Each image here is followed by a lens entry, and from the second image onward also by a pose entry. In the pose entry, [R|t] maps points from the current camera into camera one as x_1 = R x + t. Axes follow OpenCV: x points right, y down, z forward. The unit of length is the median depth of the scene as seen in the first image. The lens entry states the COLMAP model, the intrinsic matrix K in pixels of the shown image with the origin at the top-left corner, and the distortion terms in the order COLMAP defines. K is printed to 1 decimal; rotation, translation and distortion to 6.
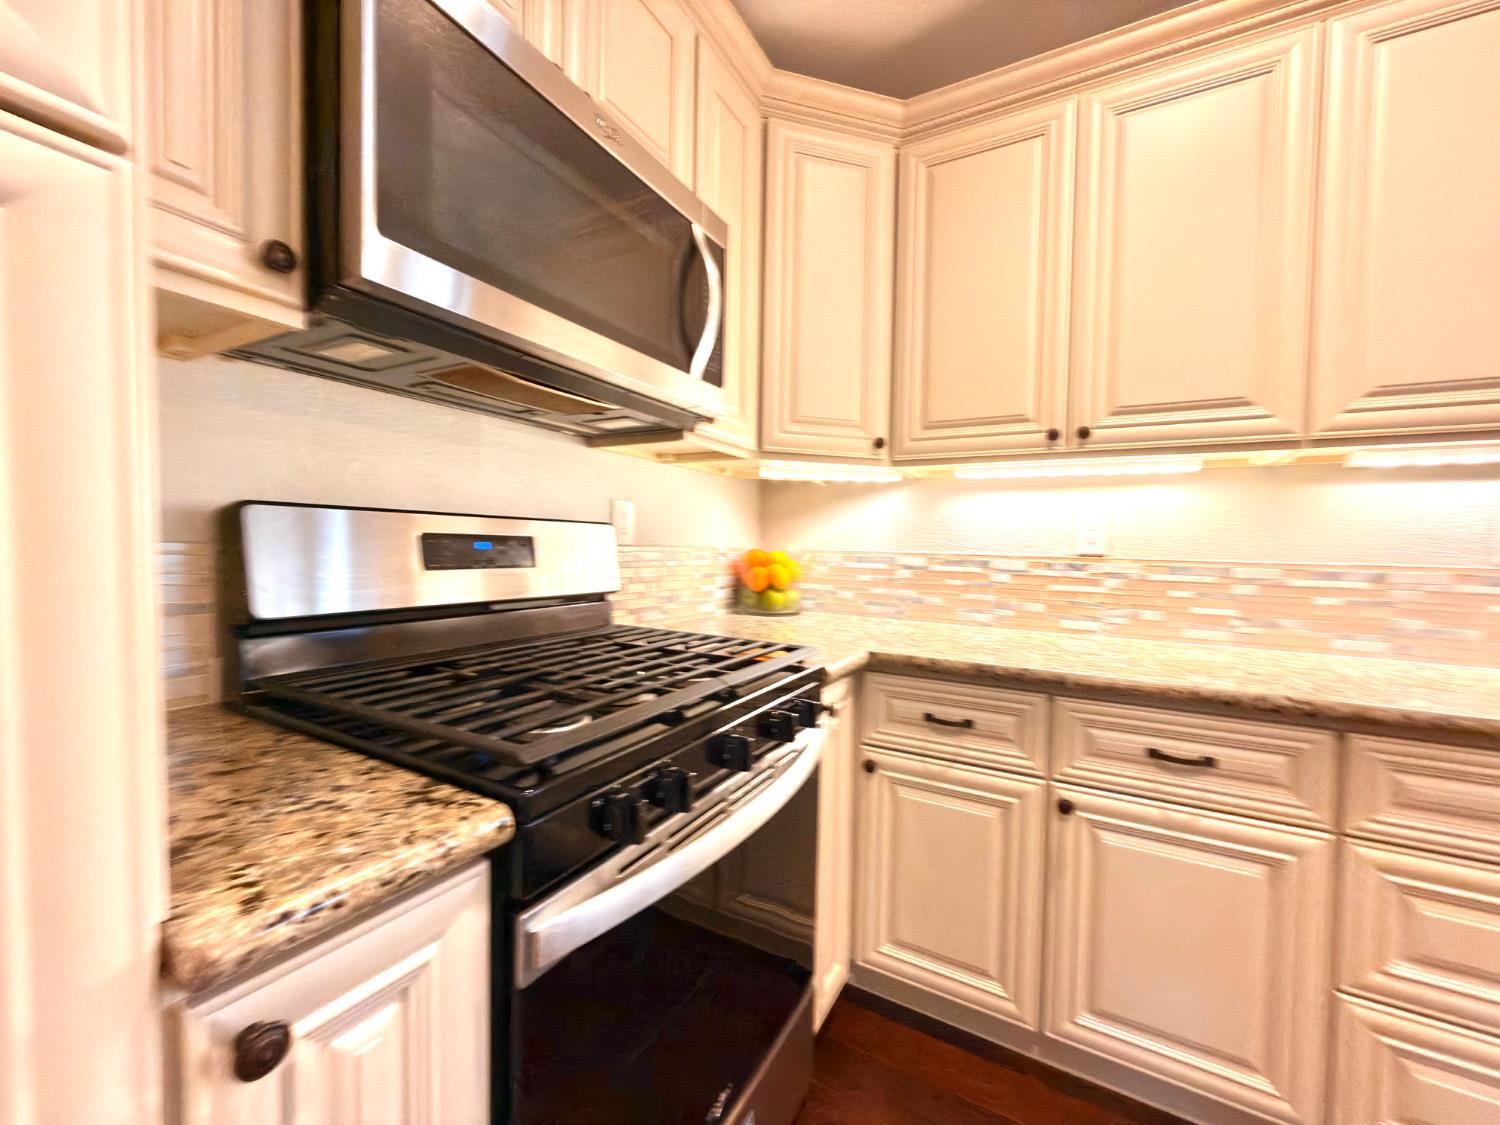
lens RADIAL K [[598.1, 0, 752.1], [0, 598.1, 563.0], [0, 0, 1]] dist [0.000013, -0.000363]
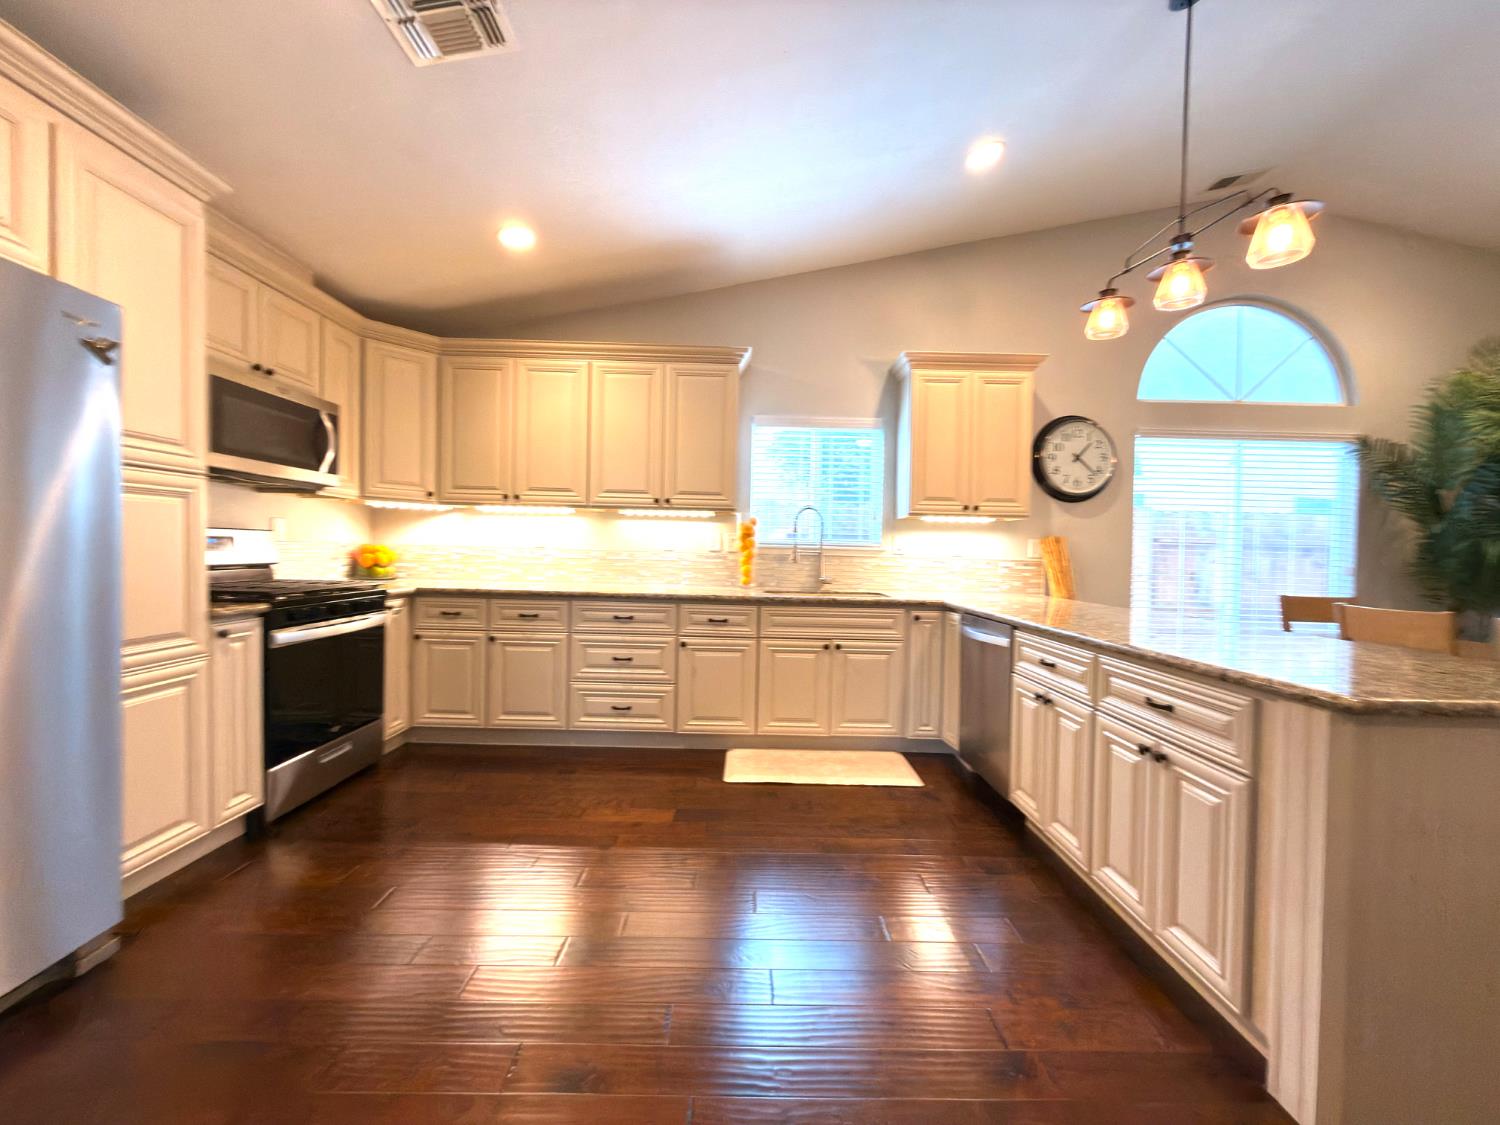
lens RADIAL K [[598.1, 0, 754.2], [0, 598.1, 562.4], [0, 0, 1]] dist [0.000013, -0.000363]
pose [[0.866927, -0.009598, 0.498343, 0.185189], [0.009431, 0.999951, 0.002851, 0.058785], [-0.498346, 0.002229, 0.866976, -1.745901]]
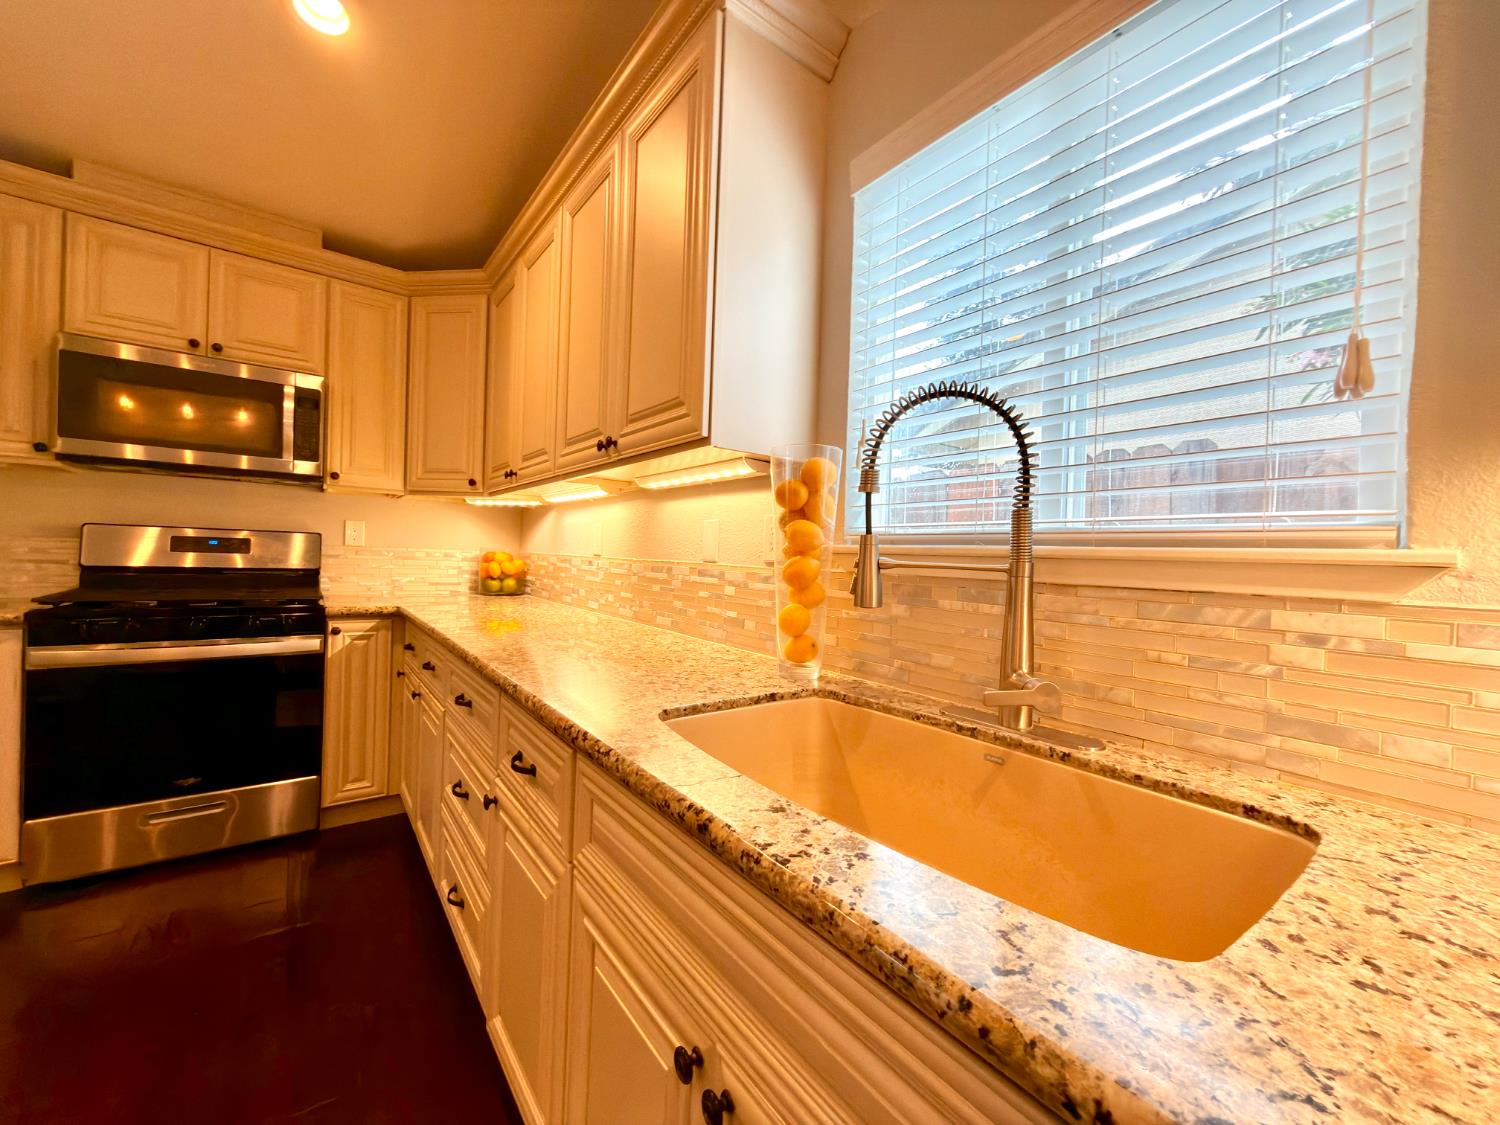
lens RADIAL K [[598.1, 0, 750.8], [0, 598.1, 565.0], [0, 0, 1]] dist [0.000013, -0.000363]
pose [[0.912516, 0.016883, -0.408693, 1.898063], [-0.028950, 0.999308, -0.023356, 0.041201], [0.408016, 0.033144, 0.912373, -0.168870]]
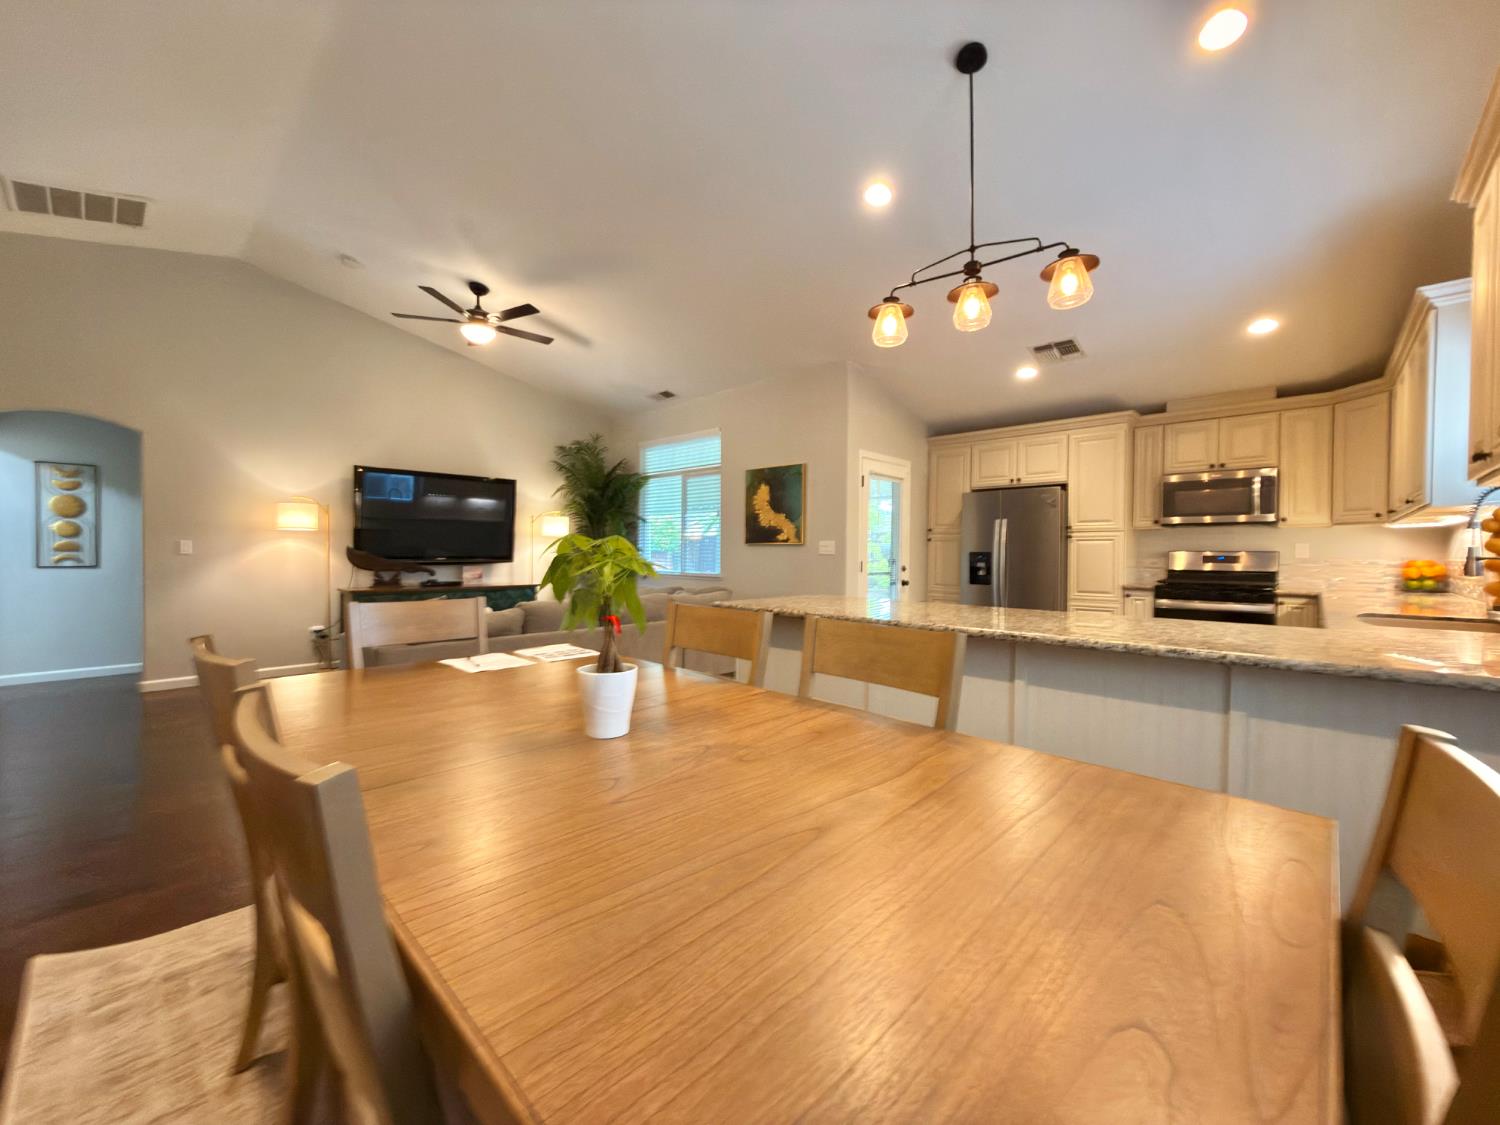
lens RADIAL K [[598.1, 0, 754.4], [0, 598.1, 563.9], [0, 0, 1]] dist [0.000013, -0.000363]
pose [[-0.245967, -0.005266, -0.969264, 3.975873], [-0.042281, 0.999092, 0.005302, 0.115141], [0.968356, 0.042285, -0.245967, -1.070303]]
